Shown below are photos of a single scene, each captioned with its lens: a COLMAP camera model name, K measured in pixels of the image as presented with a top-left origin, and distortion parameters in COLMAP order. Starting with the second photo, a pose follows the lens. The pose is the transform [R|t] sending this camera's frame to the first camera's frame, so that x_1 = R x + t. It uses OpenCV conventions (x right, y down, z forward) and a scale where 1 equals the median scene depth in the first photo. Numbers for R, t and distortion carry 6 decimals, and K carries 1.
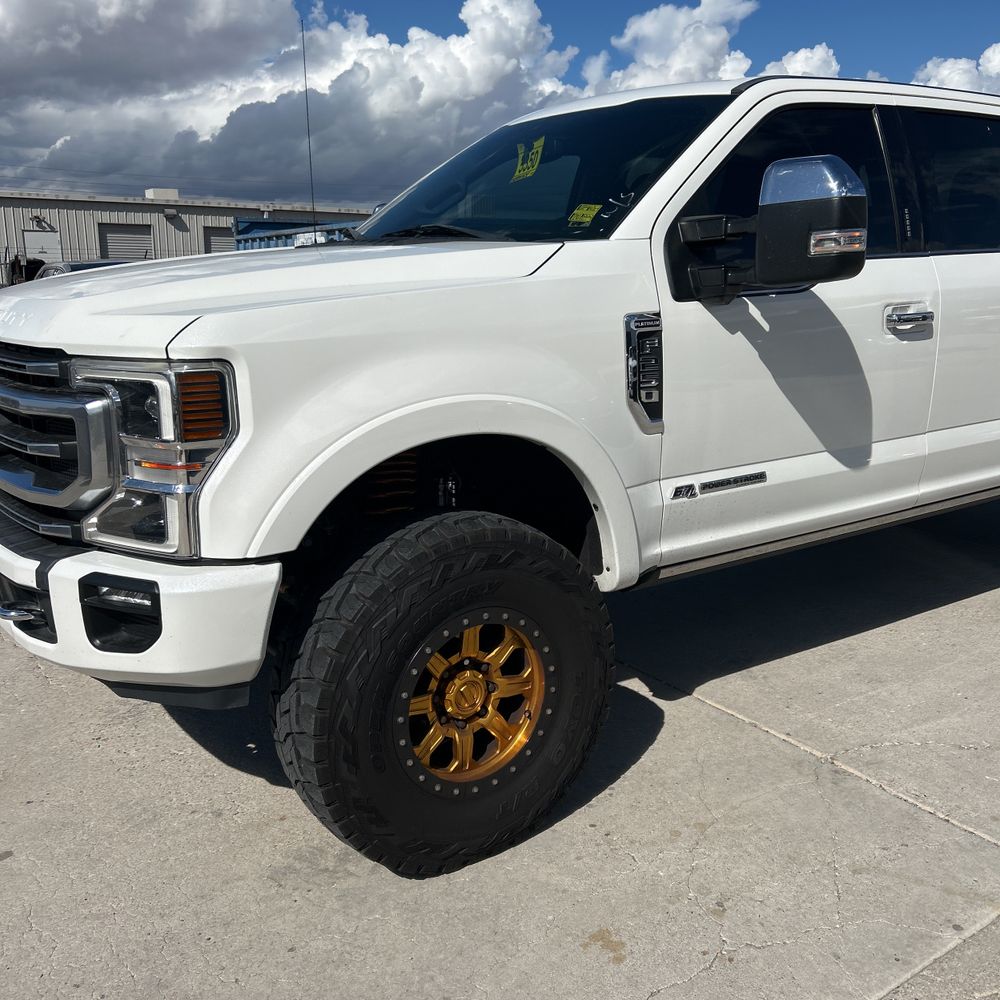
lens RADIAL K [[1028.8, 0, 500.0], [0, 1028.8, 500.0], [0, 0, 1]] dist [0.017001, 0.000047]
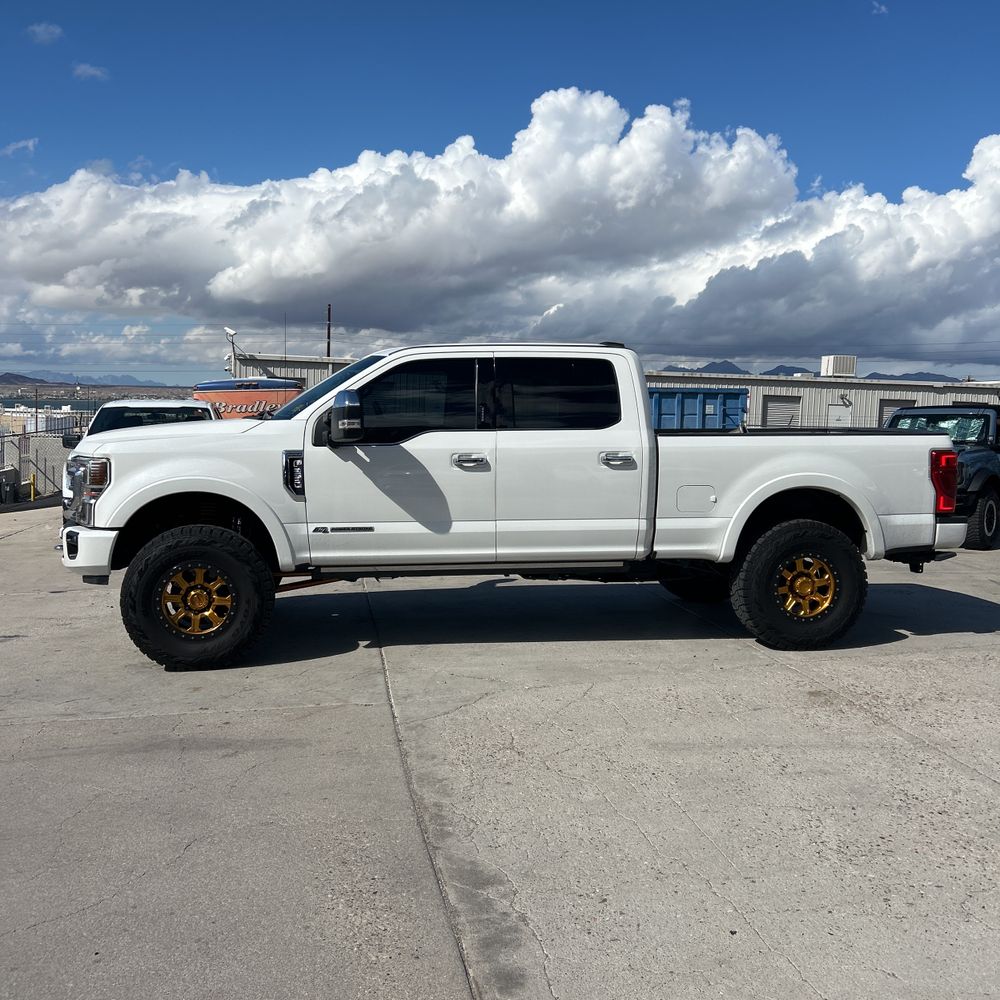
lens RADIAL K [[989.7, 0, 500.0], [0, 989.7, 500.0], [0, 0, 1]] dist [0.050458, -0.083762]
pose [[0.908020, 0.057962, -0.414897, 1.408346], [-0.115562, 0.986612, -0.115079, 0.128763], [0.402672, 0.152440, 0.902561, -0.789301]]
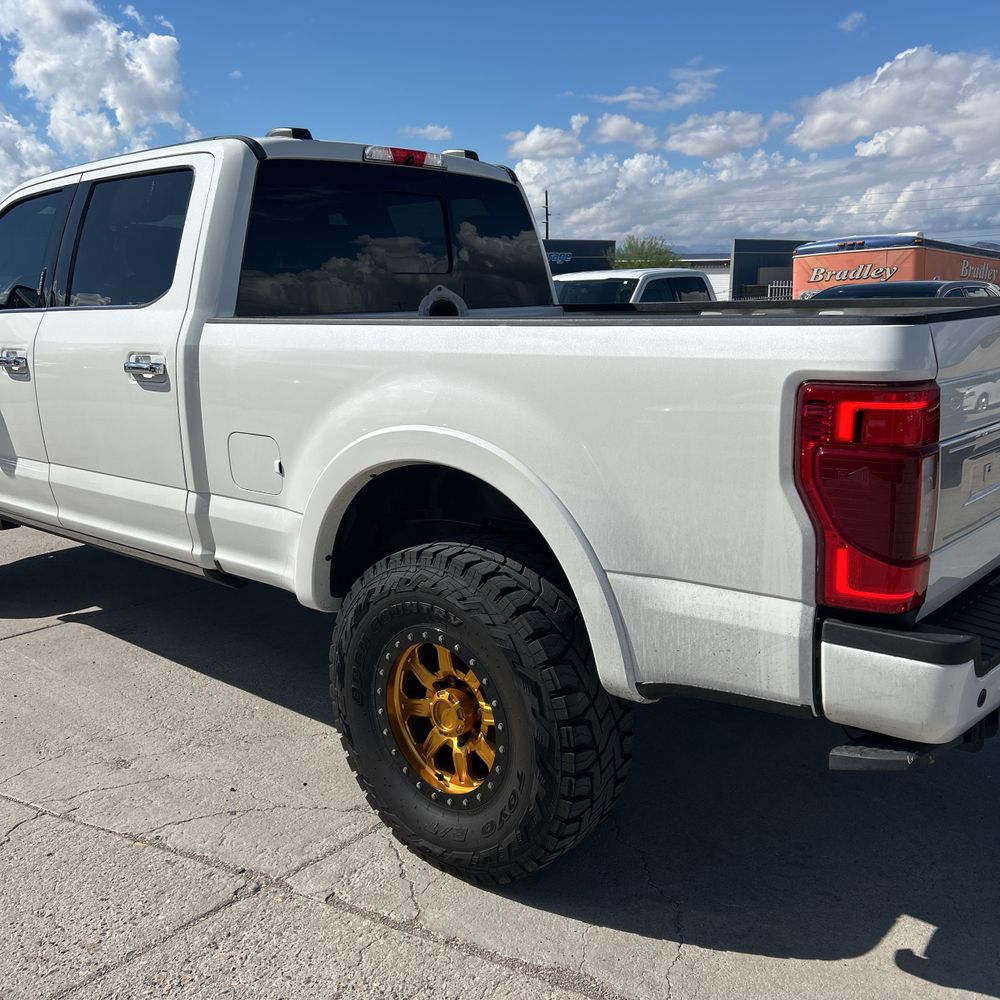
lens RADIAL K [[1028.8, 0, 500.0], [0, 1028.8, 500.0], [0, 0, 1]] dist [0.017001, 0.000047]
pose [[0.250879, 0.203395, -0.946409, 1.961582], [-0.205313, 0.966614, 0.153312, -0.366528], [0.945995, 0.155847, 0.284263, 1.383121]]
